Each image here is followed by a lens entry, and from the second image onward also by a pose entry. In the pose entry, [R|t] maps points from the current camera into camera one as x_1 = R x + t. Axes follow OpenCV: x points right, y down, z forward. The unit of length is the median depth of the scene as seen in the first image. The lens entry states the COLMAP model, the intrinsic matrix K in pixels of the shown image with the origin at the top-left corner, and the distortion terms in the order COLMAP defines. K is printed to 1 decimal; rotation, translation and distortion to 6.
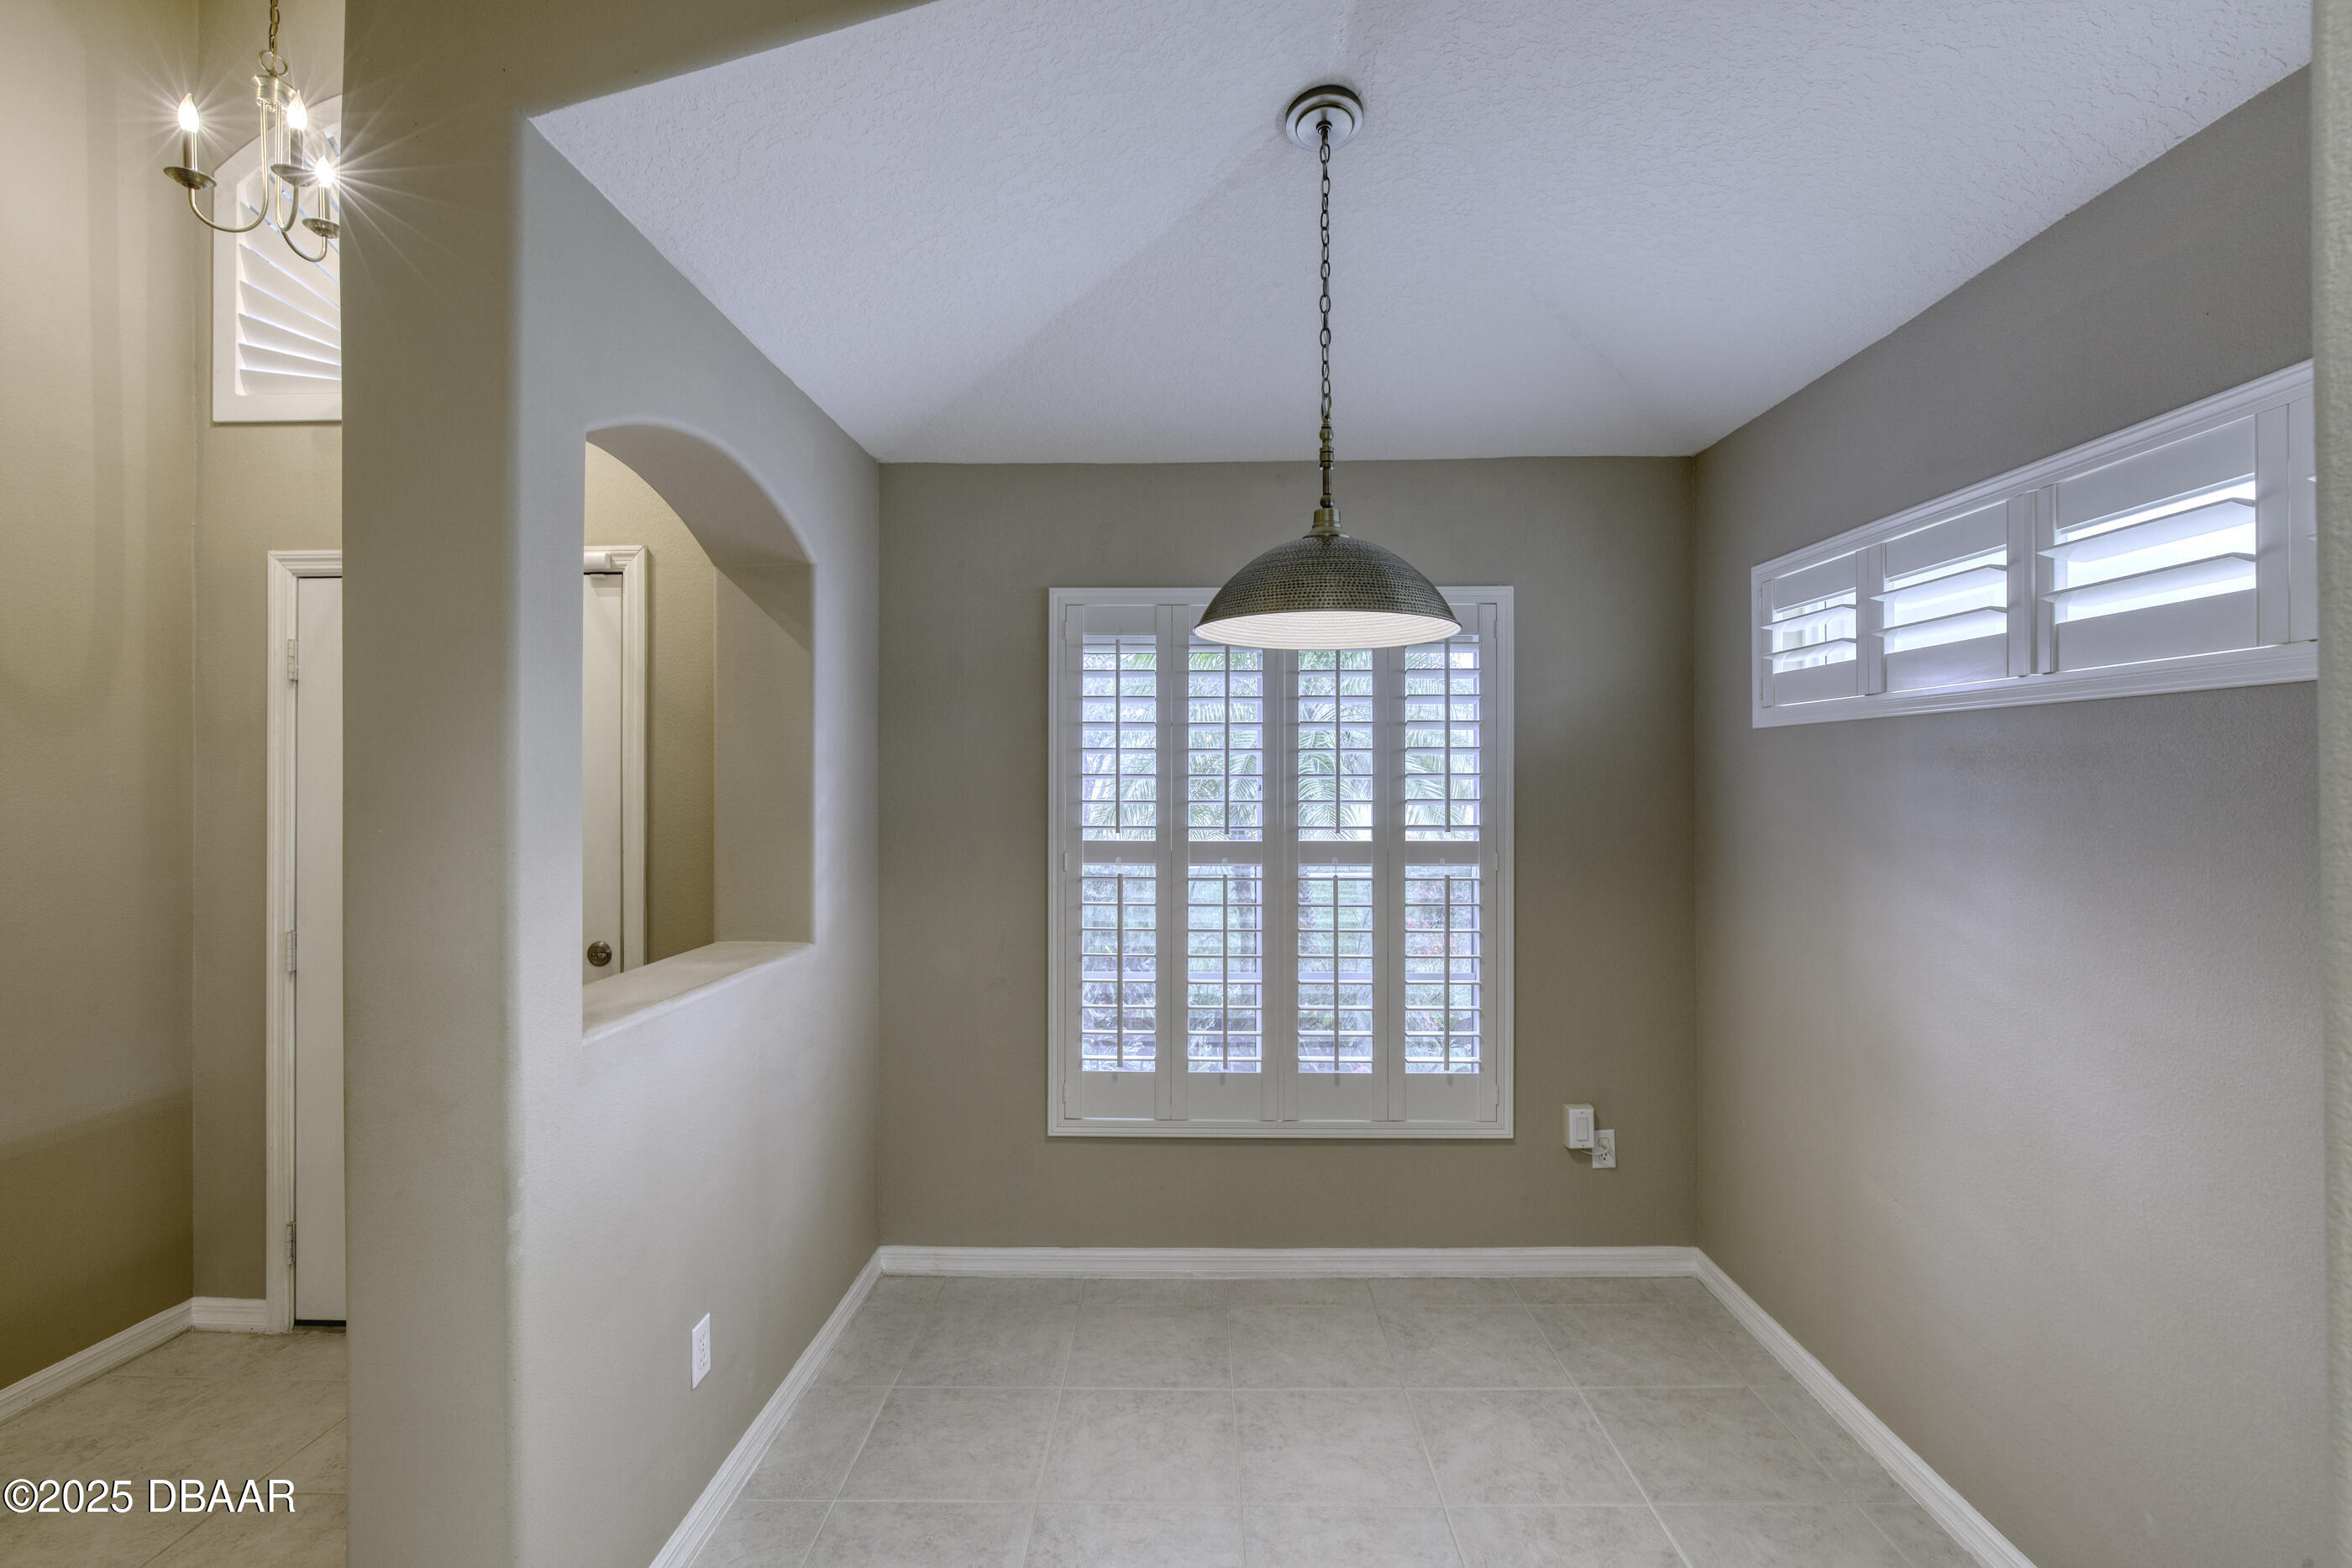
lens RADIAL K [[1041.5, 0, 1179.3], [0, 1041.5, 799.1], [0, 0, 1]] dist [0.001951, -0.000040]
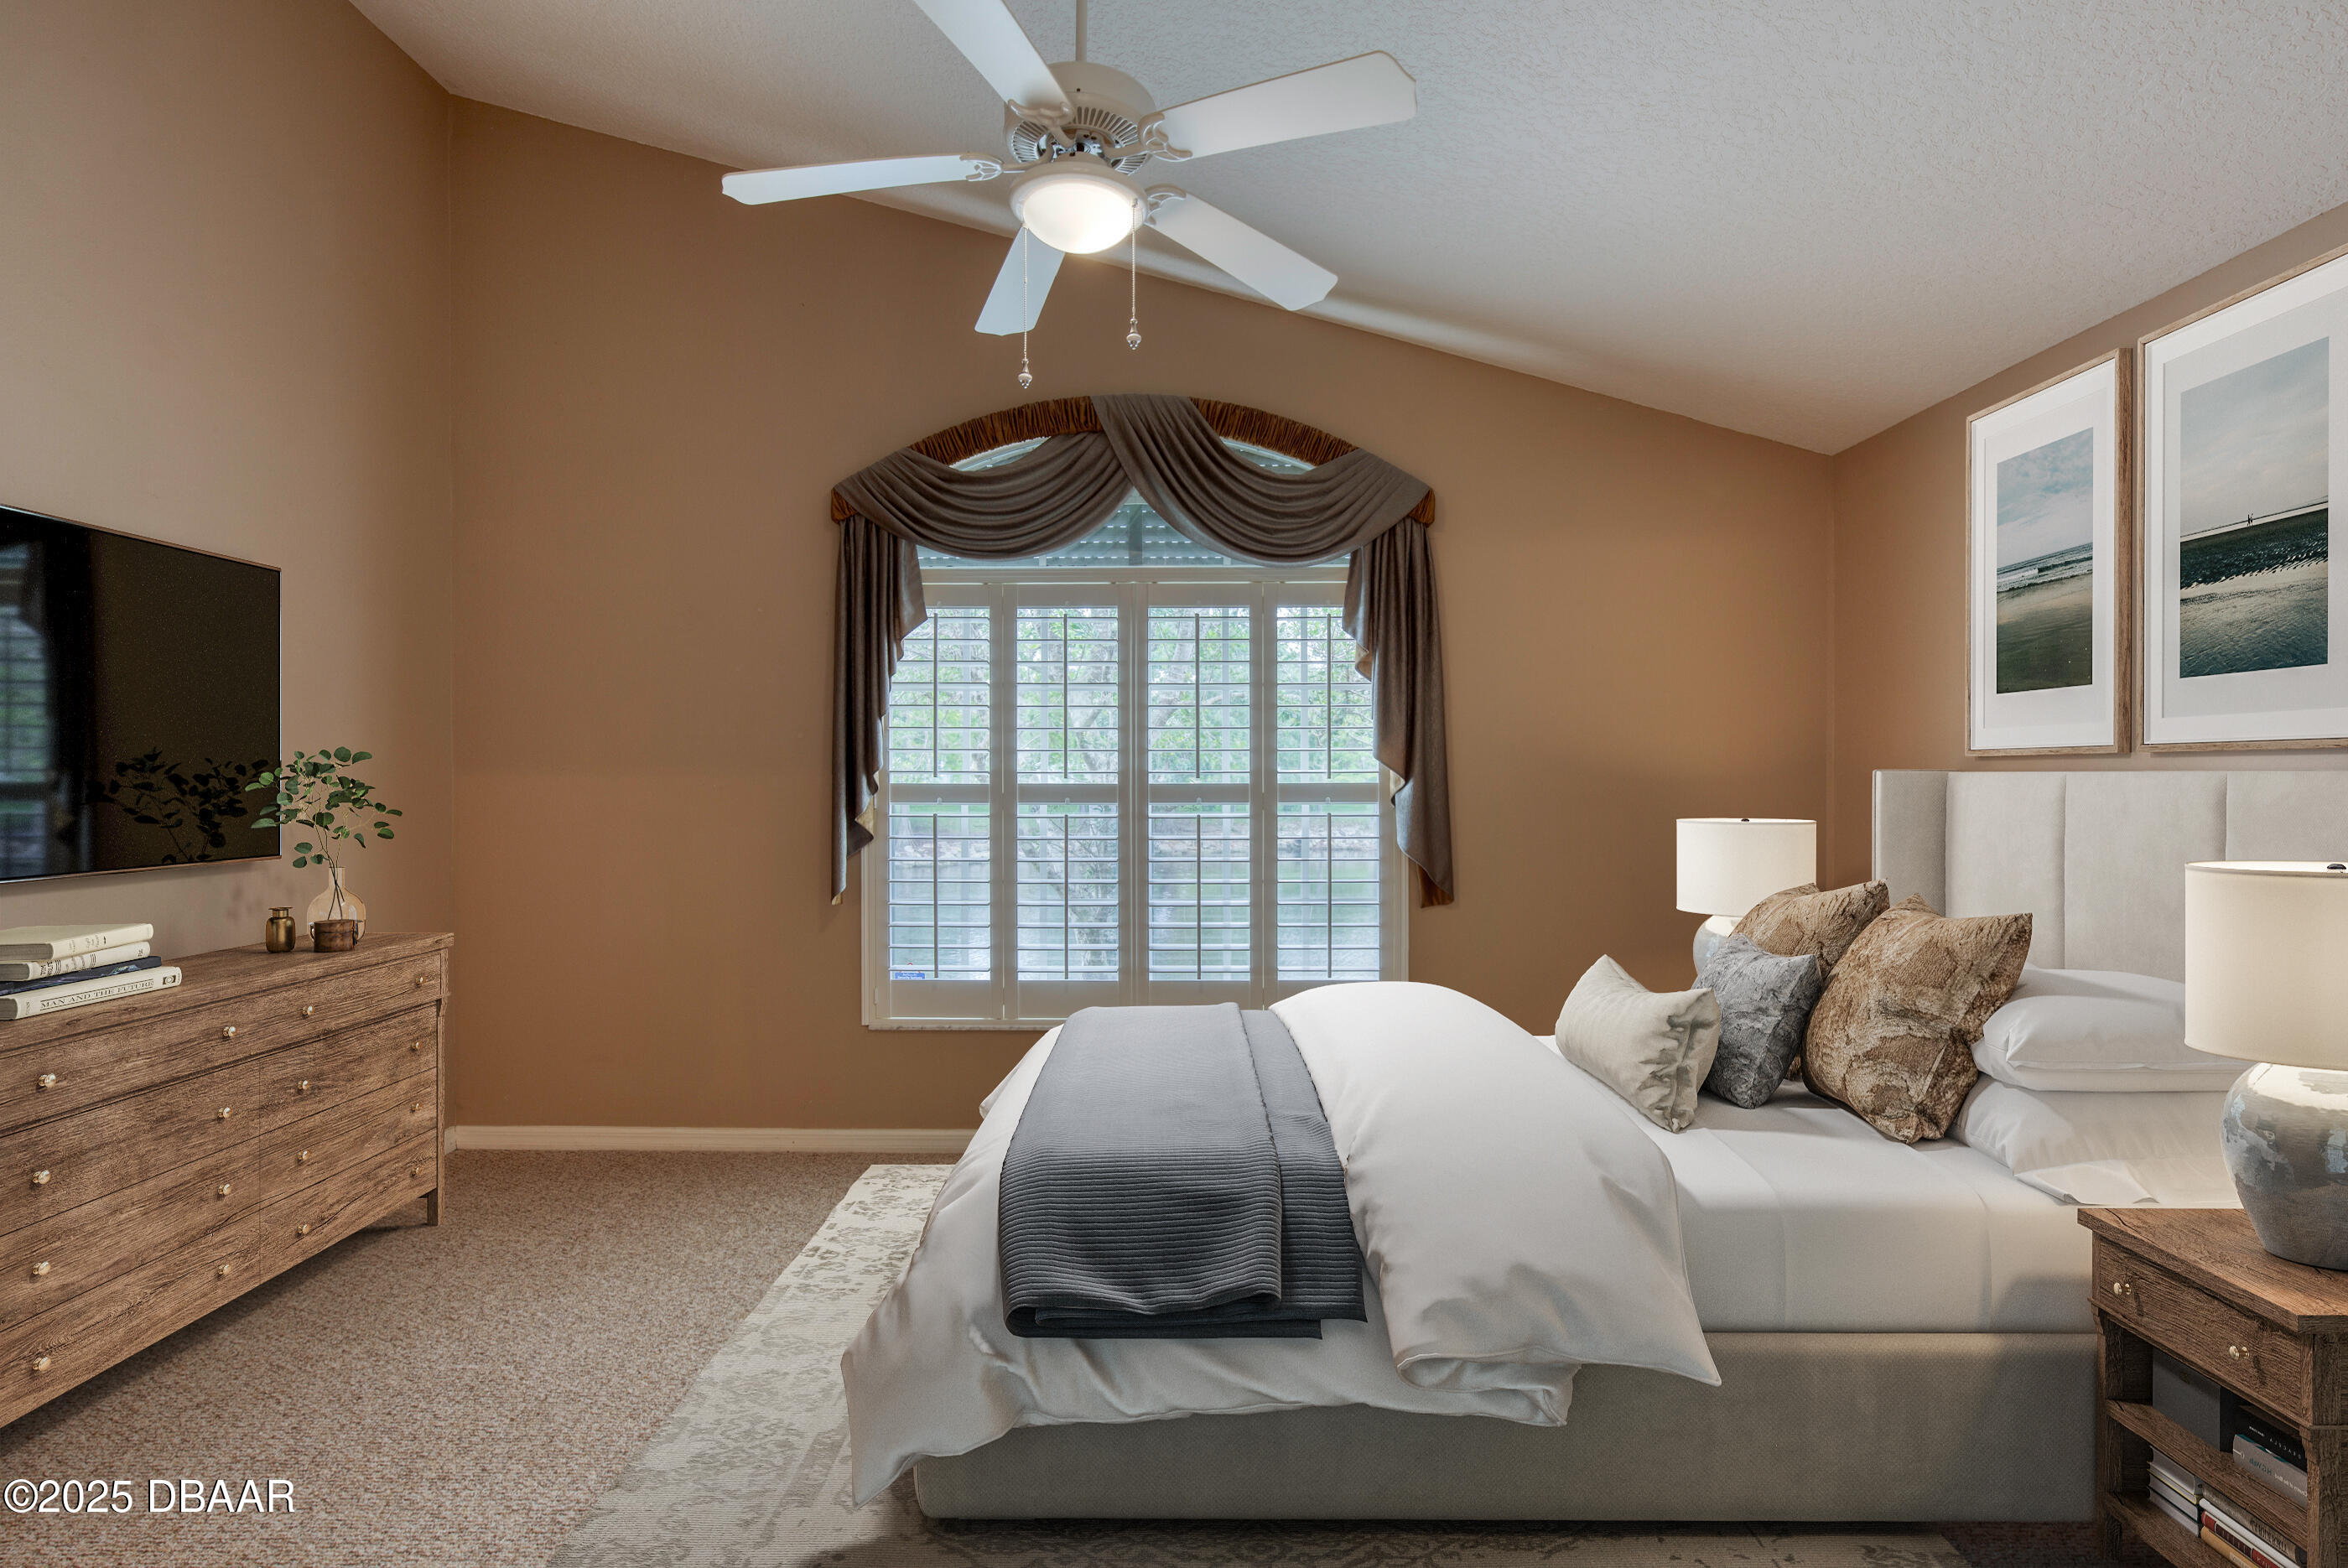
lens RADIAL K [[891.6, 0, 1172.5], [0, 891.6, 772.4], [0, 0, 1]] dist [-0.009495, 0.000006]
pose [[0.999713, -0.001474, 0.023919, 0.155621], [0.000837, 0.999644, 0.026656, 0.000569], [-0.023950, -0.026628, 0.999358, -0.003265]]
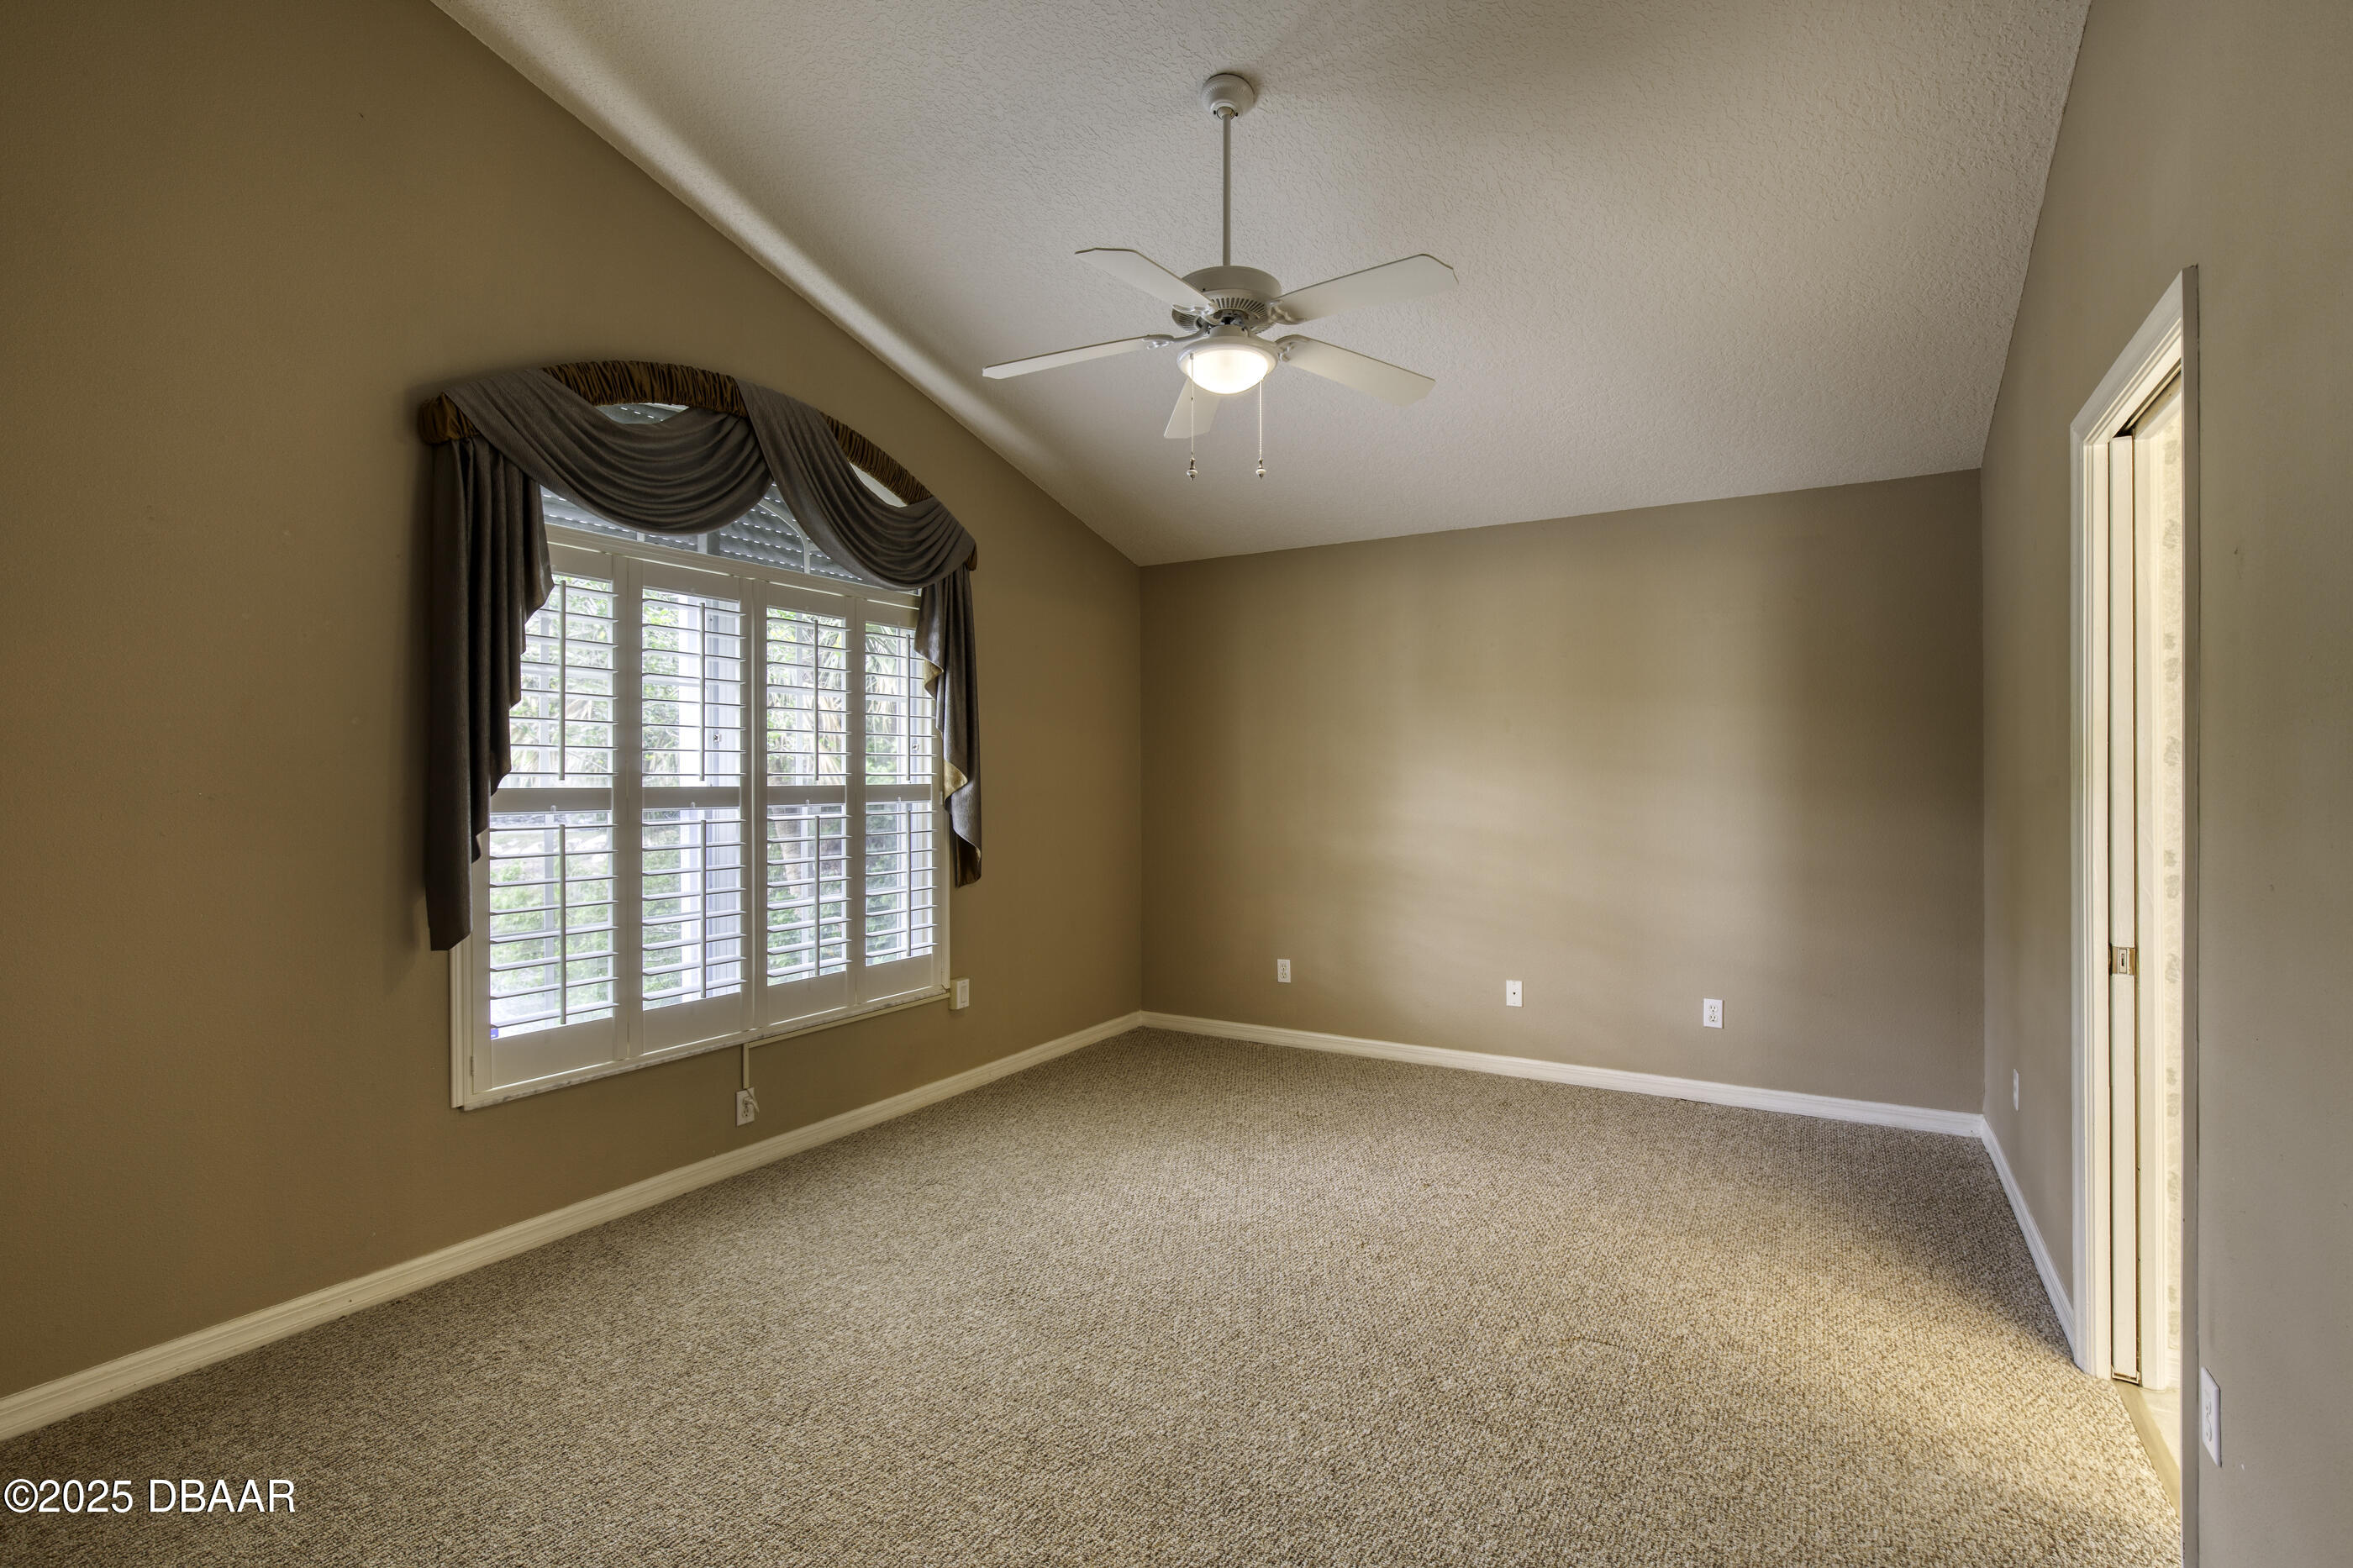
lens RADIAL K [[1042.0, 0, 1181.4], [0, 1042.0, 785.4], [0, 0, 1]] dist [0.001951, -0.000040]
pose [[0.501418, -0.008247, 0.865166, -0.608031], [-0.024469, 0.999419, 0.023709, 0.000557], [-0.864859, -0.033058, 0.500925, 0.025420]]
